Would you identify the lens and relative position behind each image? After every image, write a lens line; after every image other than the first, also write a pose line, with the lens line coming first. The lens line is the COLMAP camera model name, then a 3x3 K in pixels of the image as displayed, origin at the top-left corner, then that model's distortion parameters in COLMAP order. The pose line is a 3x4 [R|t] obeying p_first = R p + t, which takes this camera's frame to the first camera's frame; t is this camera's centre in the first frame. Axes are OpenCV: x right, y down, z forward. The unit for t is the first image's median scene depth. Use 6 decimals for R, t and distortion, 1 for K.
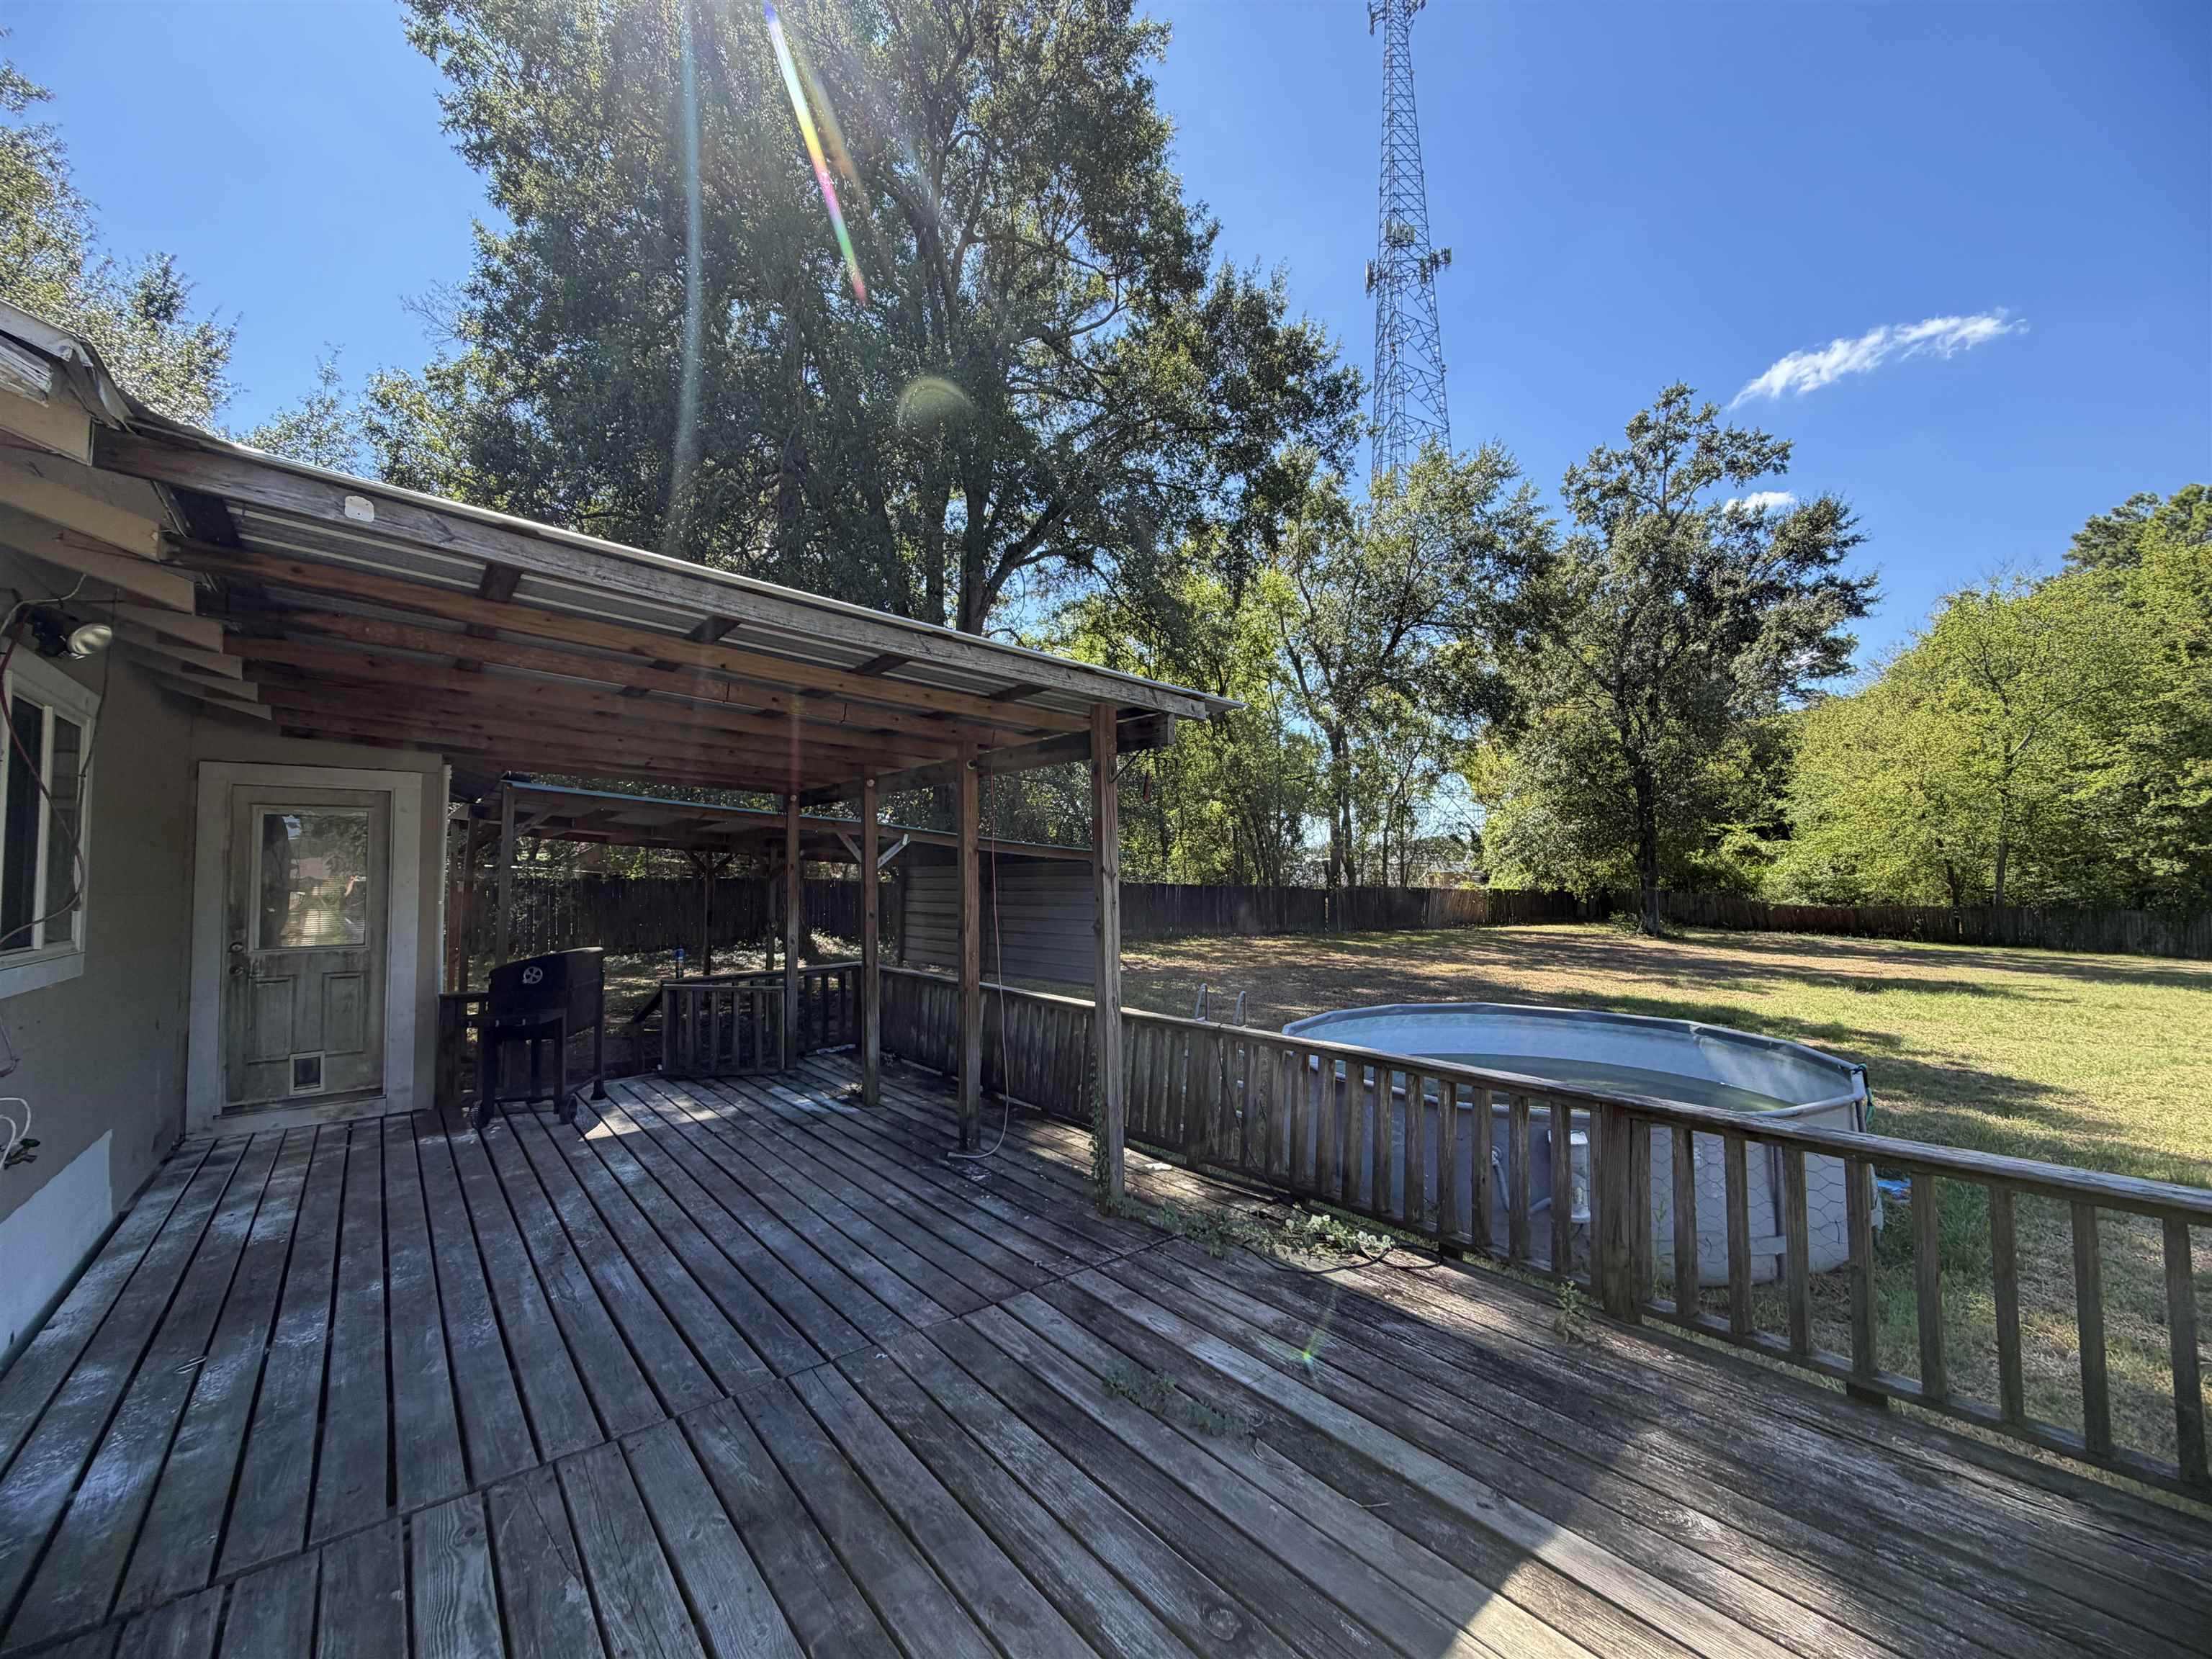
lens RADIAL K [[881.3, 0, 1104.1], [0, 881.3, 829.5], [0, 0, 1]] dist [0.004915, -0.000637]
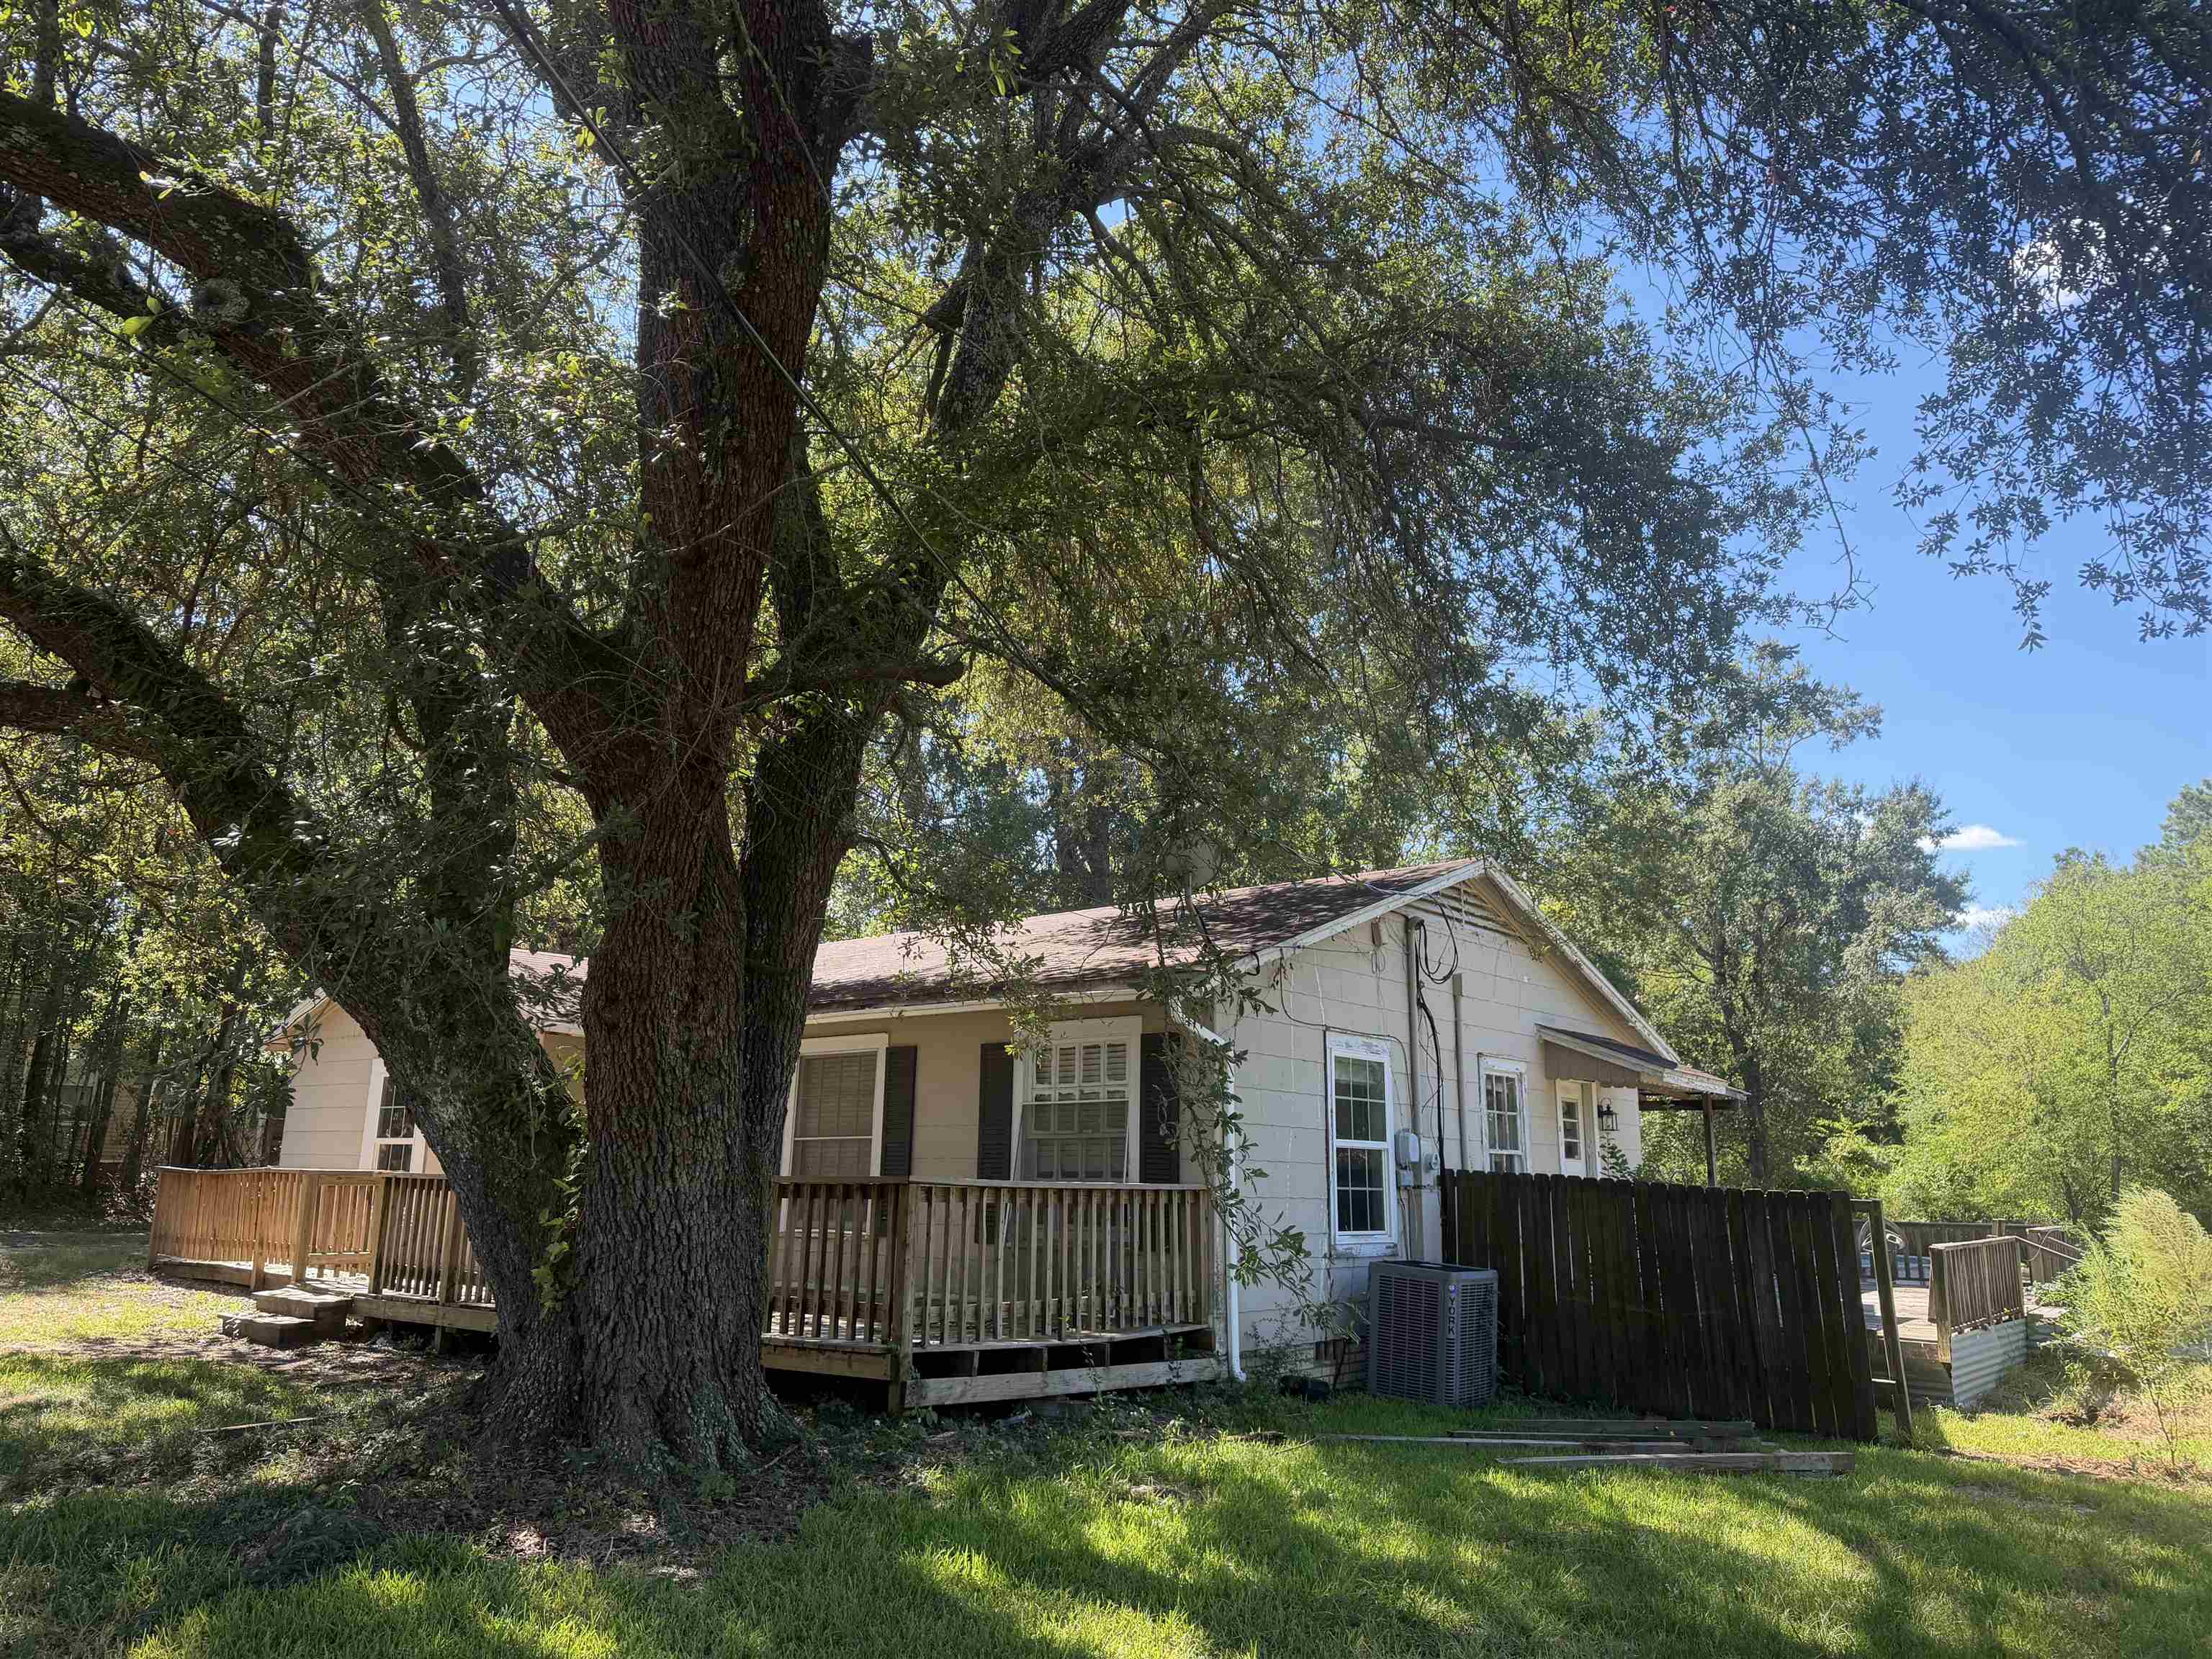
lens RADIAL K [[1519.4, 0, 1099.3], [0, 1519.4, 834.4], [0, 0, 1]] dist [-0.007330, -0.000348]
pose [[0.982770, 0.067476, 0.172078, -0.342337], [-0.037693, 0.984583, -0.170808, -0.005598], [-0.180950, 0.161379, 0.970162, -0.431656]]
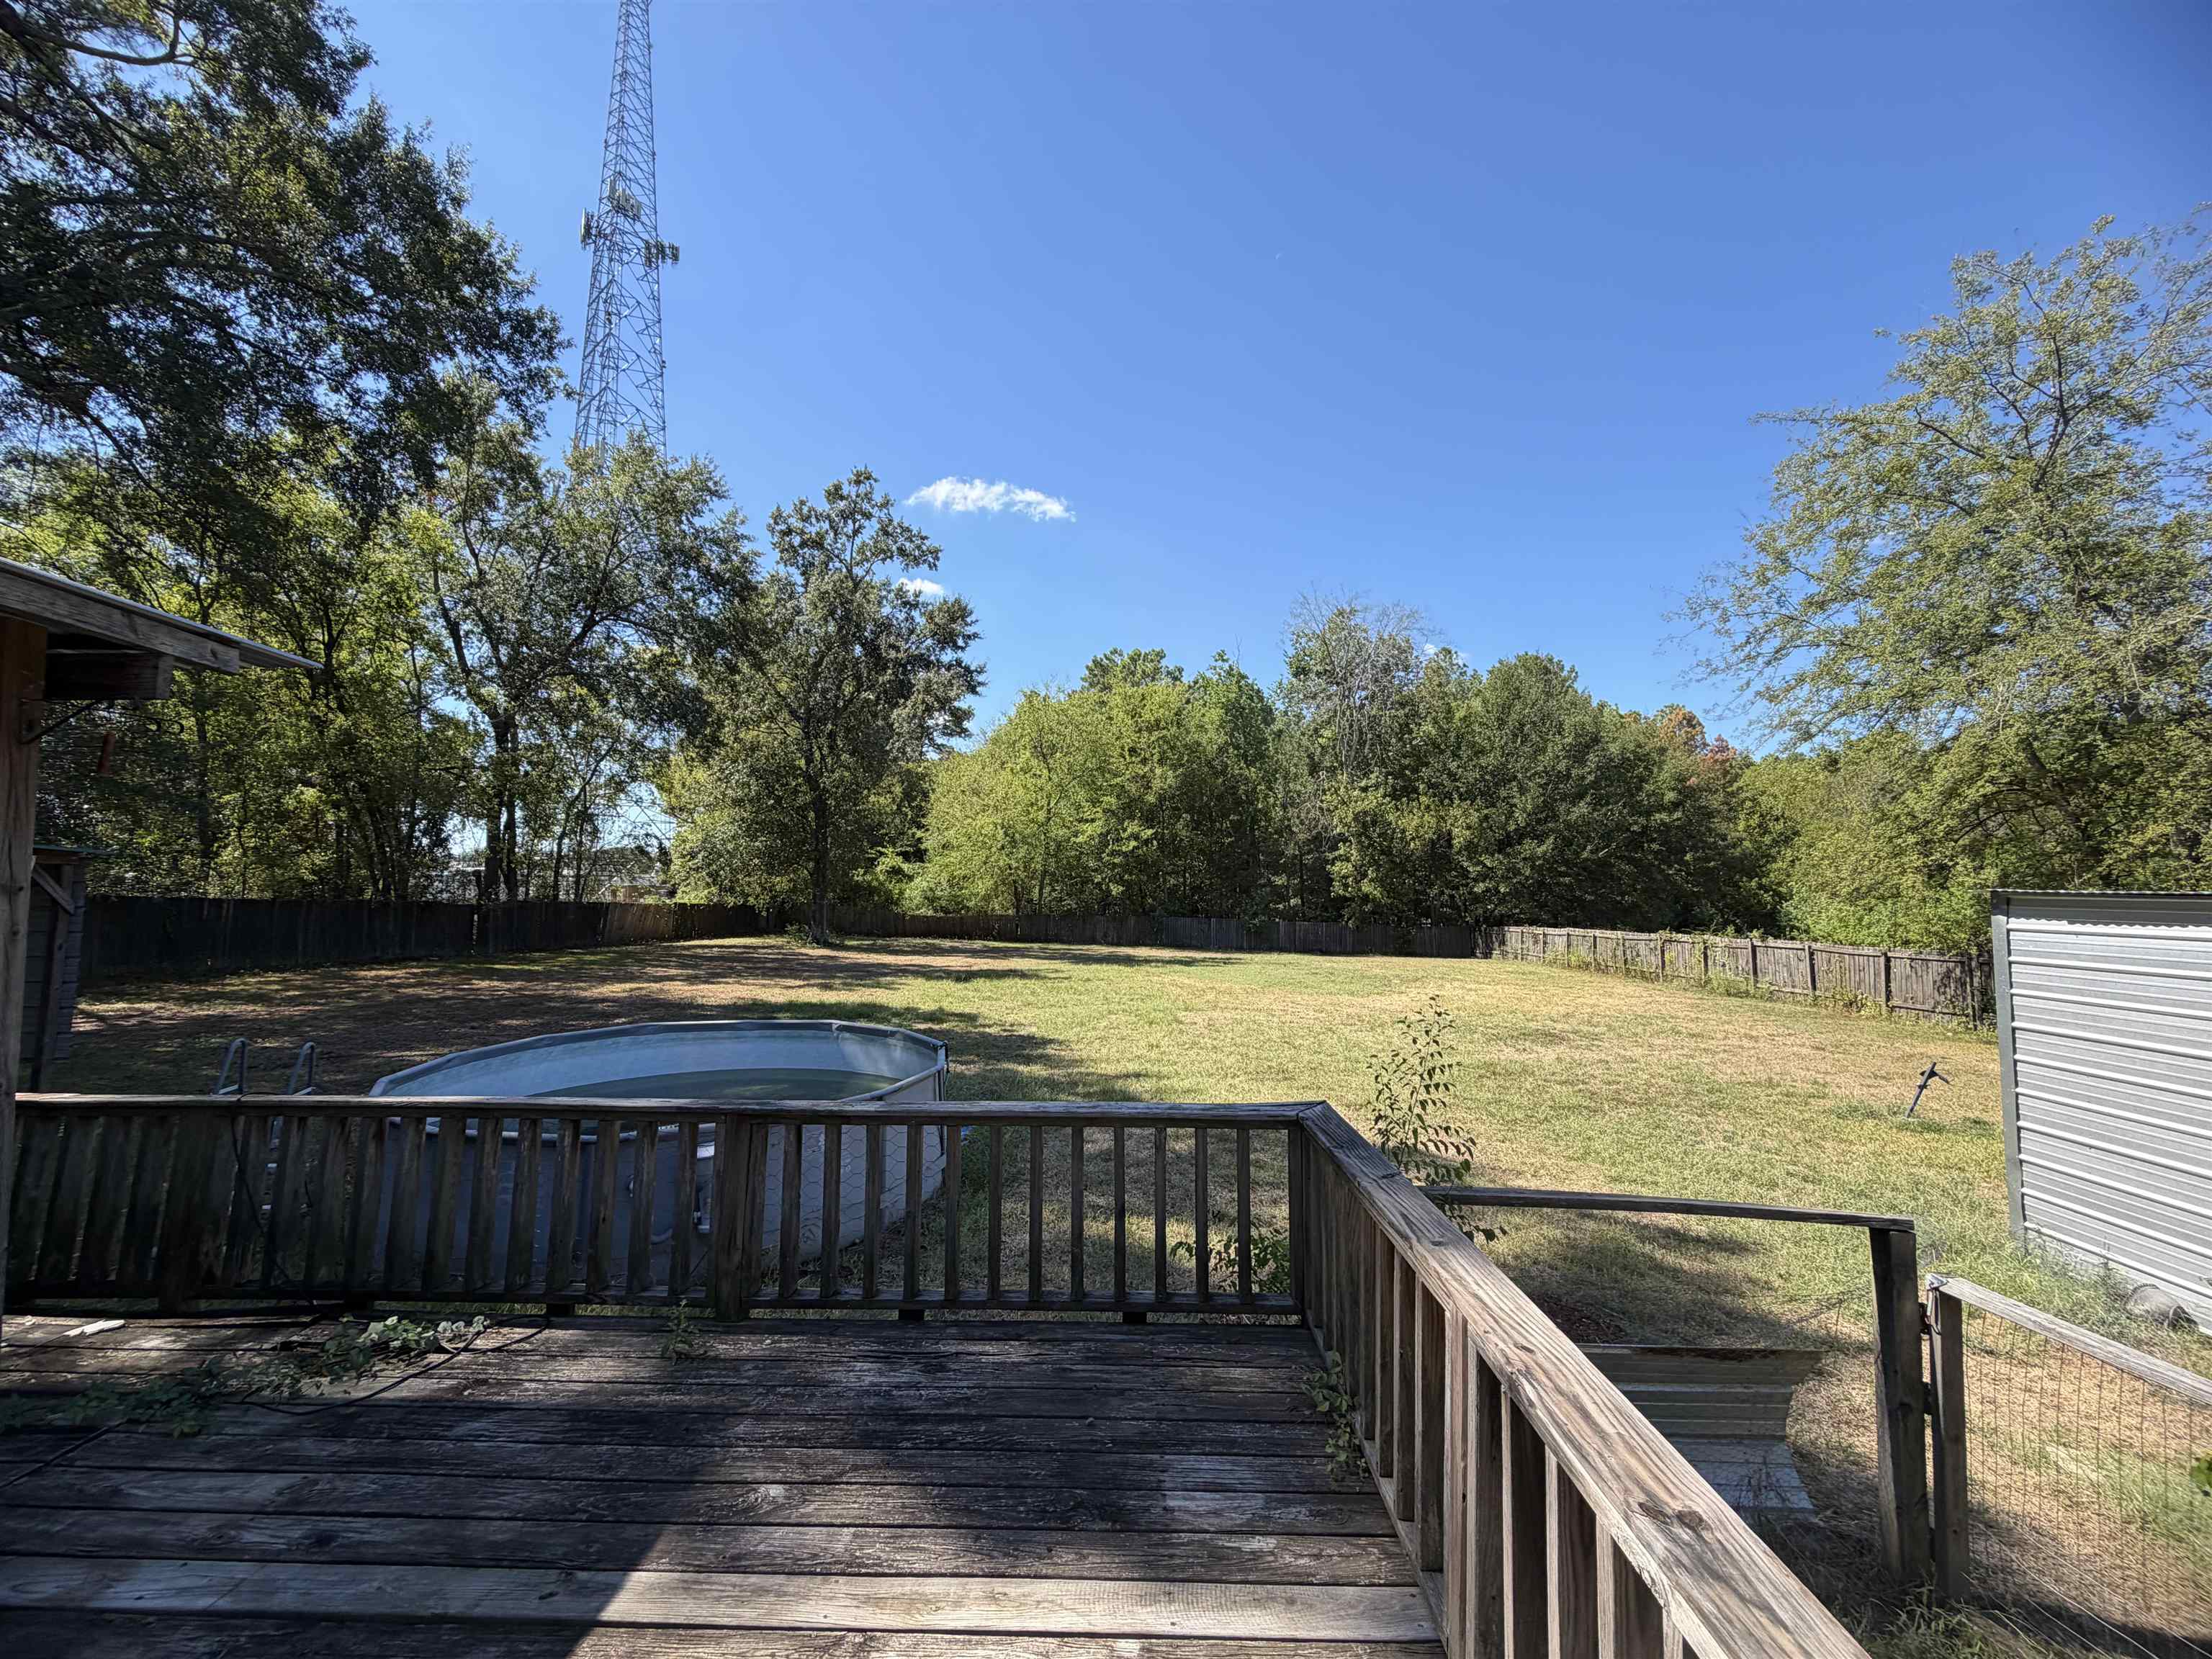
lens RADIAL K [[881.3, 0, 1098.8], [0, 881.3, 826.9], [0, 0, 1]] dist [0.004915, -0.000637]
pose [[0.656794, 0.061802, 0.751533, 0.005872], [-0.047827, 0.998043, -0.040276, -0.000633], [-0.752552, -0.009491, 0.658465, -0.000776]]
